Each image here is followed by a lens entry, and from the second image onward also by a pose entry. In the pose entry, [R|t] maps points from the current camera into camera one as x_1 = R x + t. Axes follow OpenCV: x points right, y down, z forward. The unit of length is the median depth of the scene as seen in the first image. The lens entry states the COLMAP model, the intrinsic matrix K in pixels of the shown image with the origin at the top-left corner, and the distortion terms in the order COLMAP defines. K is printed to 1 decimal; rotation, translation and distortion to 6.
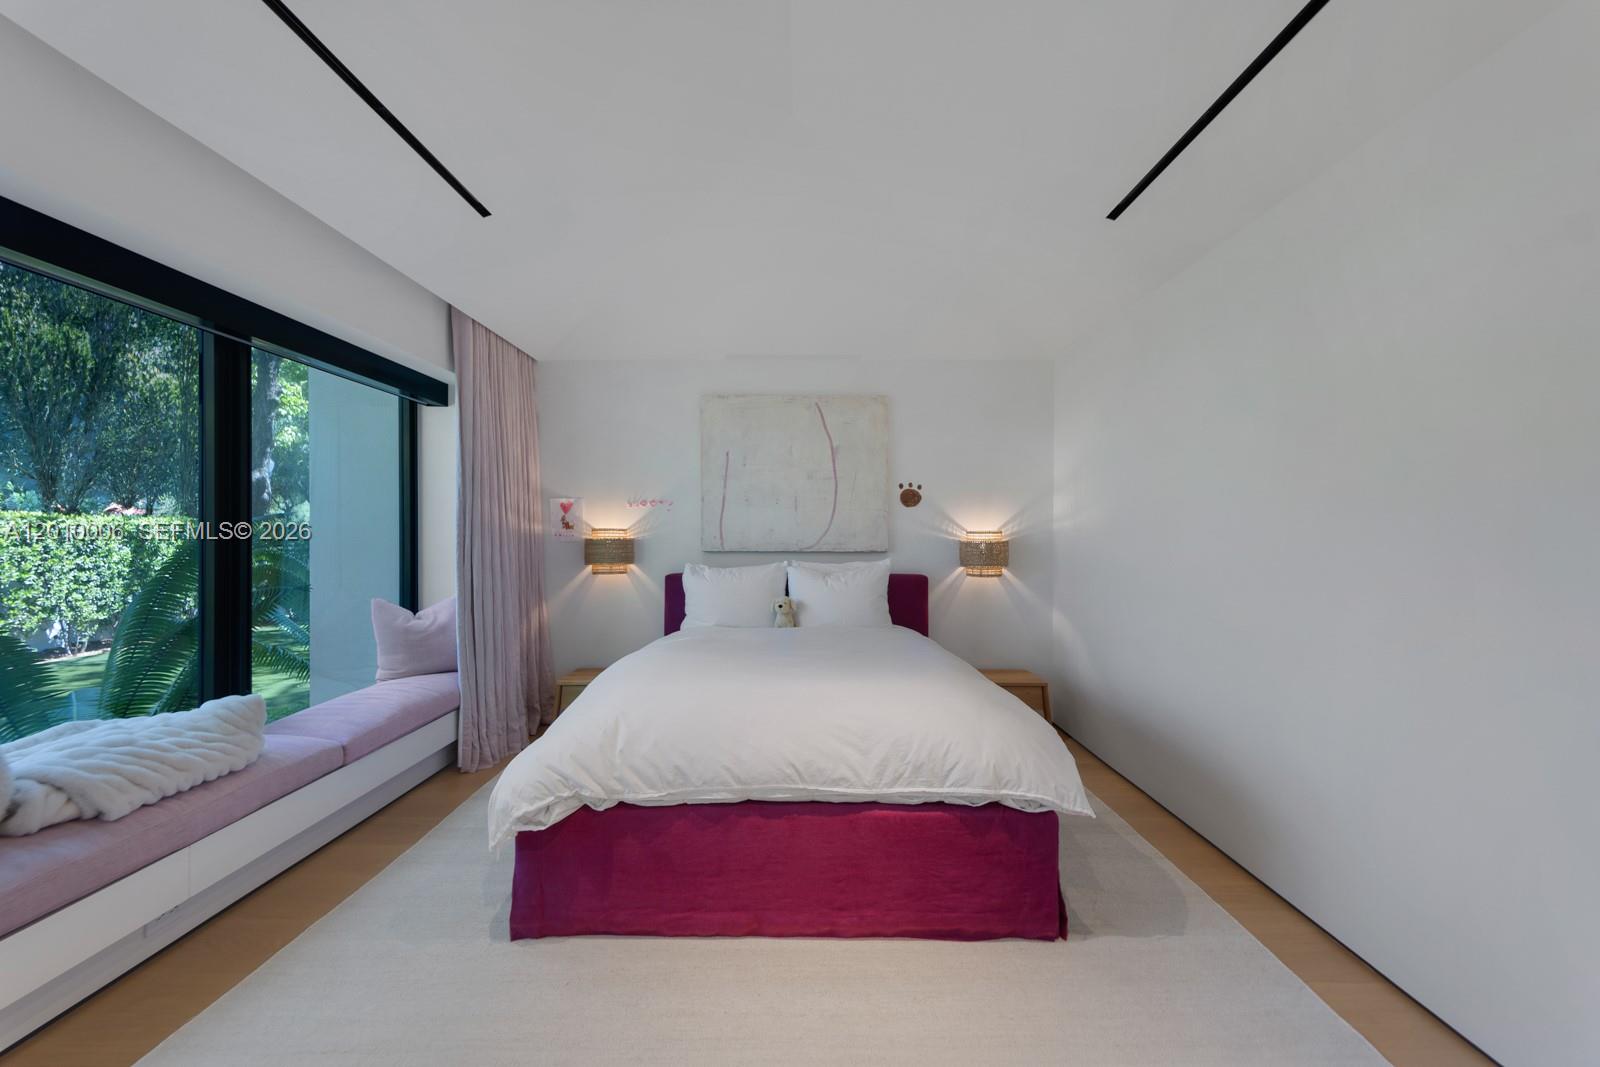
lens RADIAL K [[650.1, 0, 796.4], [0, 650.1, 536.3], [0, 0, 1]] dist [0.032771, -0.016417]
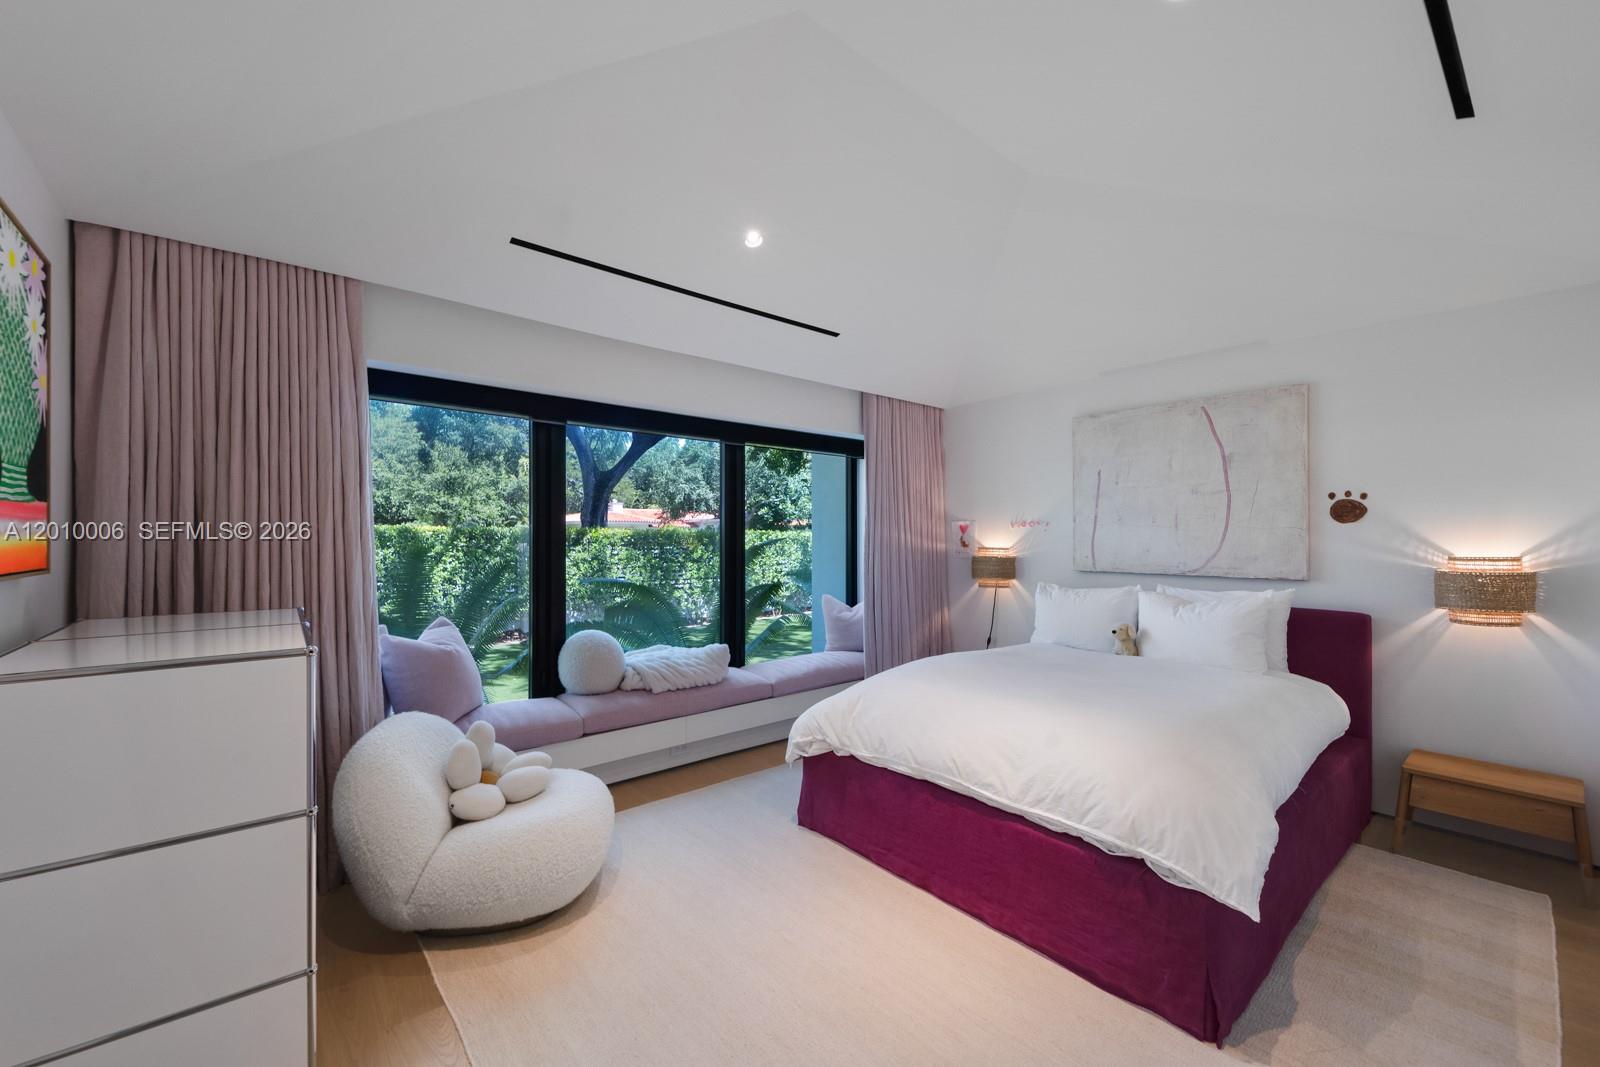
lens RADIAL K [[650.1, 0, 796.4], [0, 650.1, 536.3], [0, 0, 1]] dist [0.032771, -0.016417]
pose [[0.637746, -0.001708, -0.770245, 0.446898], [-0.001216, 0.999994, -0.003225, -0.032621], [0.770246, 0.002994, 0.637740, 0.013841]]
